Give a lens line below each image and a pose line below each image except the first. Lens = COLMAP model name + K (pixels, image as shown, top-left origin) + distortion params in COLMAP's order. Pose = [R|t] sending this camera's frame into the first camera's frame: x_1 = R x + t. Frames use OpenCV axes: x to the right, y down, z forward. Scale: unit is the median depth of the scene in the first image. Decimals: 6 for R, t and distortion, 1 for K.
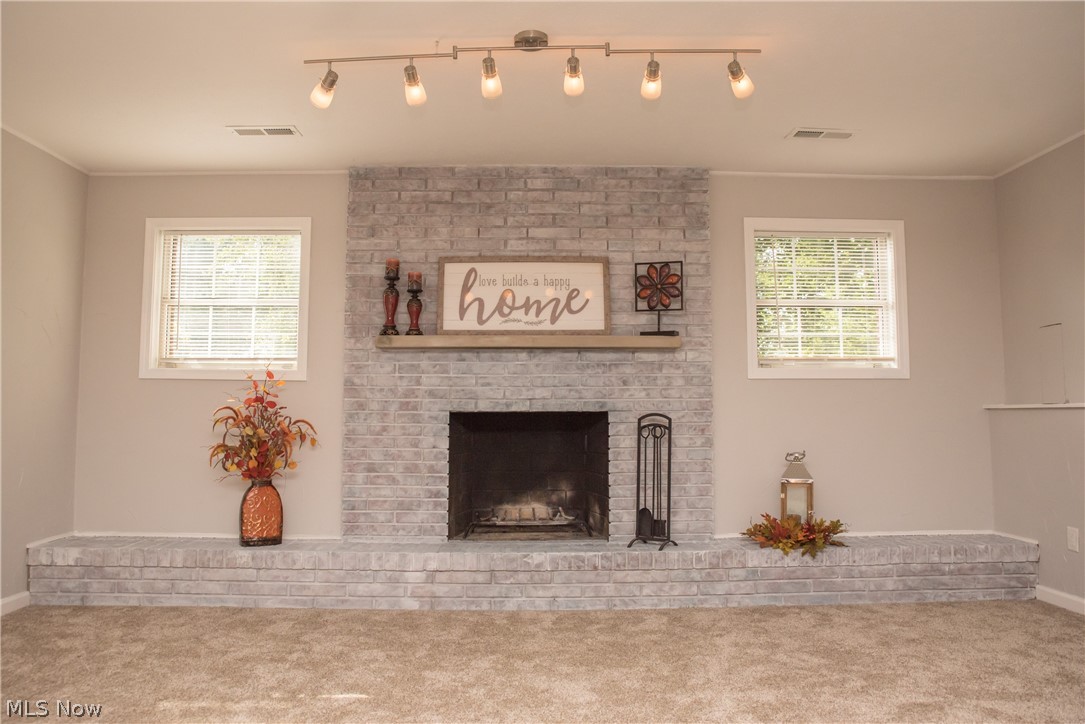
lens RADIAL K [[780.3, 0, 542.5], [0, 780.3, 362.0], [0, 0, 1]] dist [-0.135146, 0.115692]
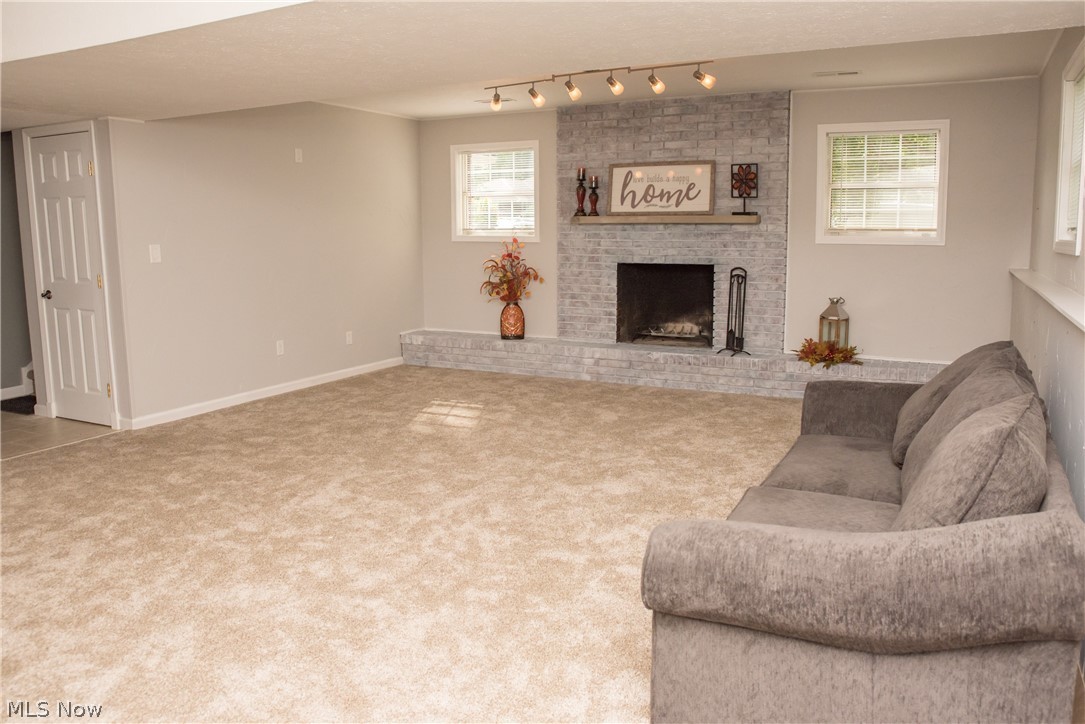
lens RADIAL K [[780.3, 0, 542.5], [0, 780.3, 362.0], [0, 0, 1]] dist [-0.135146, 0.115692]
pose [[0.879329, 0.074344, -0.470376, 0.514382], [0.037129, 0.974030, 0.223356, -0.100946], [0.474765, -0.213867, 0.853732, -0.482305]]
